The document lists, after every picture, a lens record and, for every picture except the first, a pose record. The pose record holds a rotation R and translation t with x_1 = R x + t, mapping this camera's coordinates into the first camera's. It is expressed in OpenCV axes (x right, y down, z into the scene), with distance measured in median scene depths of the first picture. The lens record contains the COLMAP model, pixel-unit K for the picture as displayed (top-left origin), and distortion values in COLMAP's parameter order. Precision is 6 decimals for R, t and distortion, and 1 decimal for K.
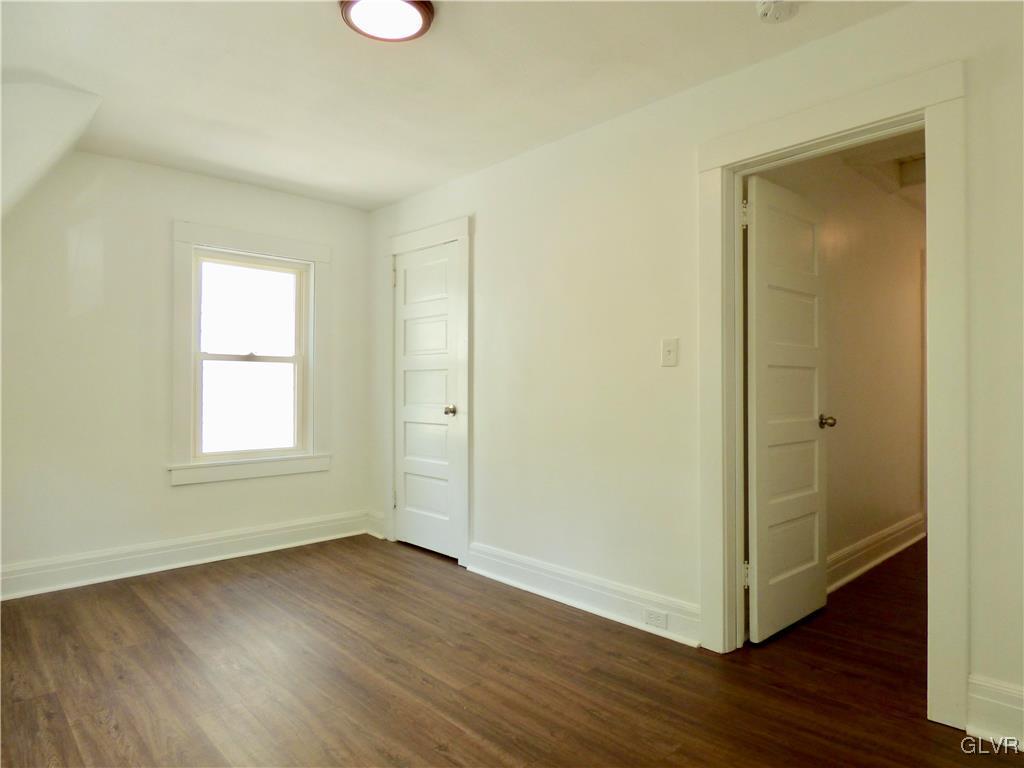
lens RADIAL K [[624.8, 0, 522.2], [0, 624.8, 384.8], [0, 0, 1]] dist [-0.015673, -0.001212]
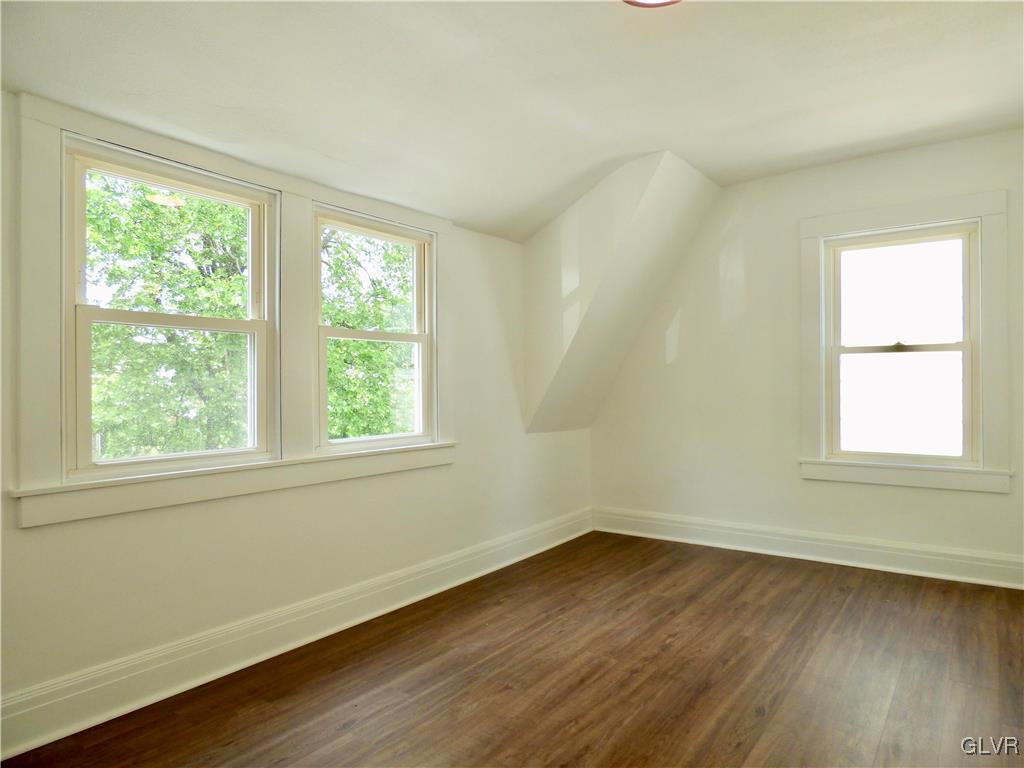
lens RADIAL K [[624.8, 0, 517.0], [0, 624.8, 382.3], [0, 0, 1]] dist [-0.015673, -0.001212]
pose [[0.156520, -0.002598, -0.987671, 0.363878], [0.013080, 0.999914, -0.000557, -0.001662], [0.987588, -0.012832, 0.156540, 0.356648]]
